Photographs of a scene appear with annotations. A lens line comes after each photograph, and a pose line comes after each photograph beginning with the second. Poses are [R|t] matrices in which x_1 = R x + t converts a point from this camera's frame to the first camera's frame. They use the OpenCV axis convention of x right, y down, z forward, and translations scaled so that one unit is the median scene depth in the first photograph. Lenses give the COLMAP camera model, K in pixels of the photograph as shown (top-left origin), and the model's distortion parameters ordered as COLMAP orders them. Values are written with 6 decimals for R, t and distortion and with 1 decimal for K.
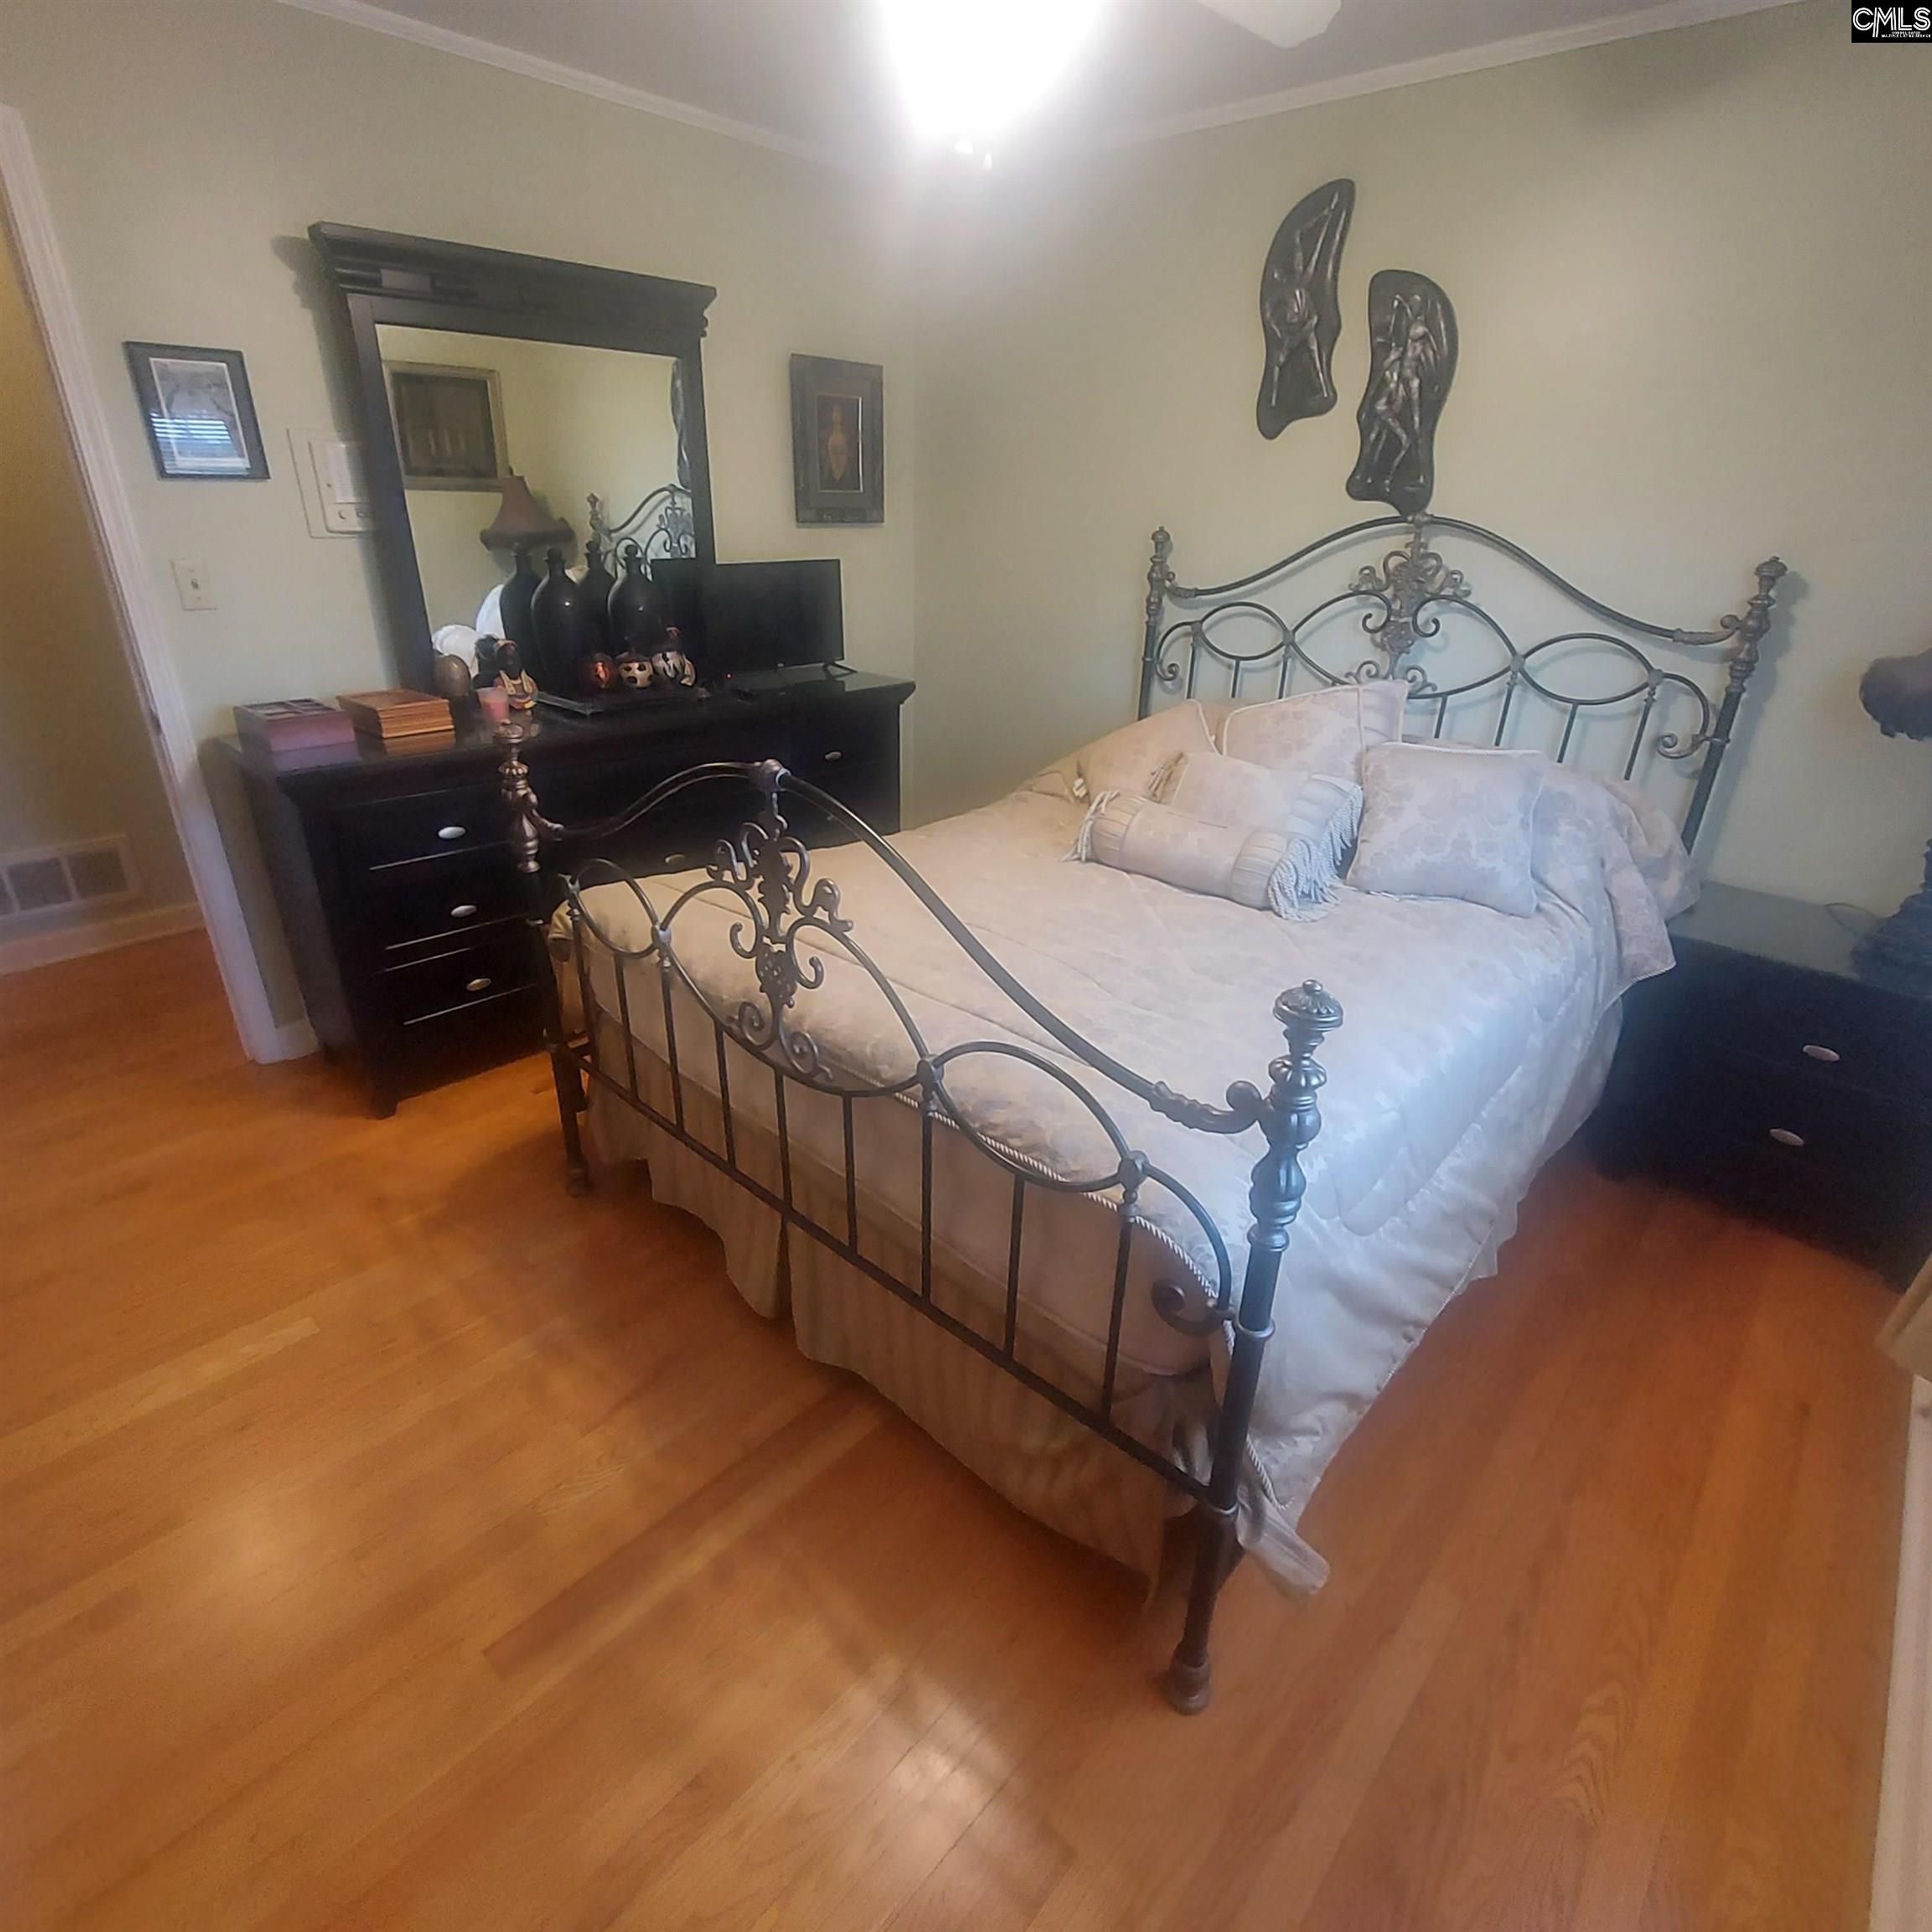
lens RADIAL K [[1017.9, 0, 969.2], [0, 1017.9, 972.1], [0, 0, 1]] dist [-0.000910, -0.015488]
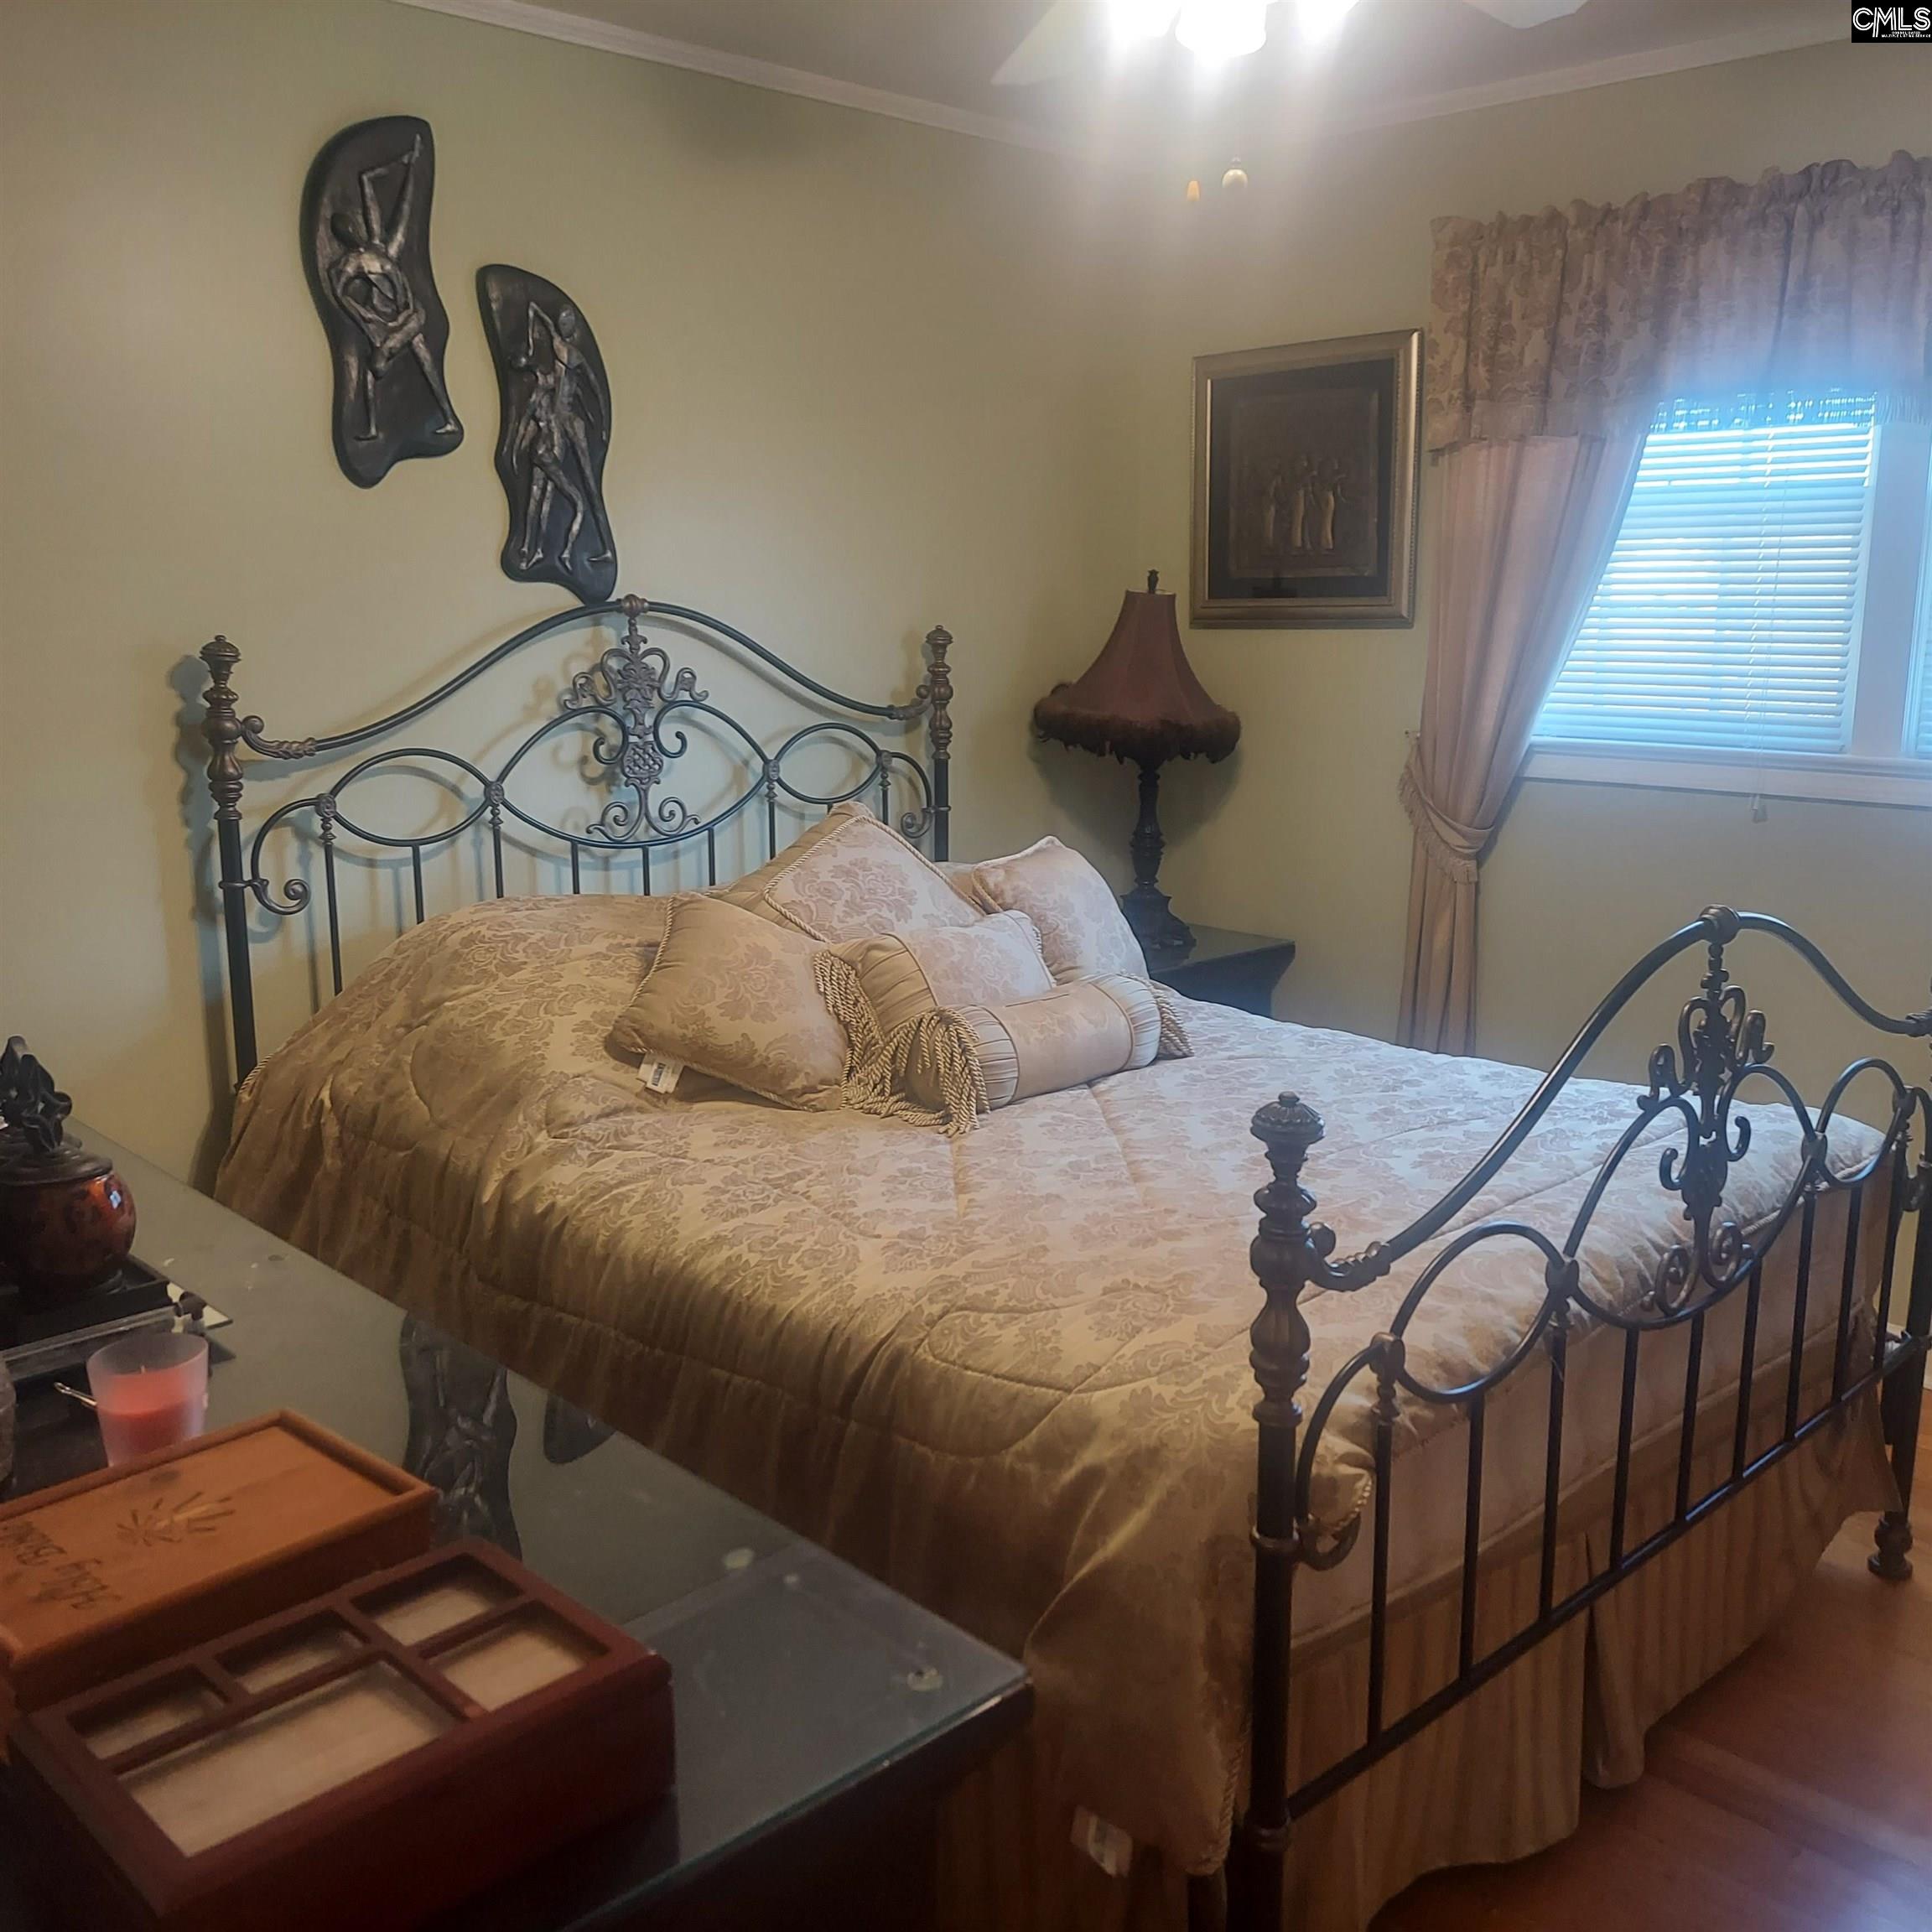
lens RADIAL K [[1894.7, 0, 966.0], [0, 1894.7, 966.0], [0, 0, 1]] dist [0.121524, -0.180391]
pose [[0.025560, -0.220125, 0.975137, -0.905334], [0.418177, 0.888363, 0.189576, -0.369376], [-0.908006, 0.402934, 0.114758, 0.718133]]
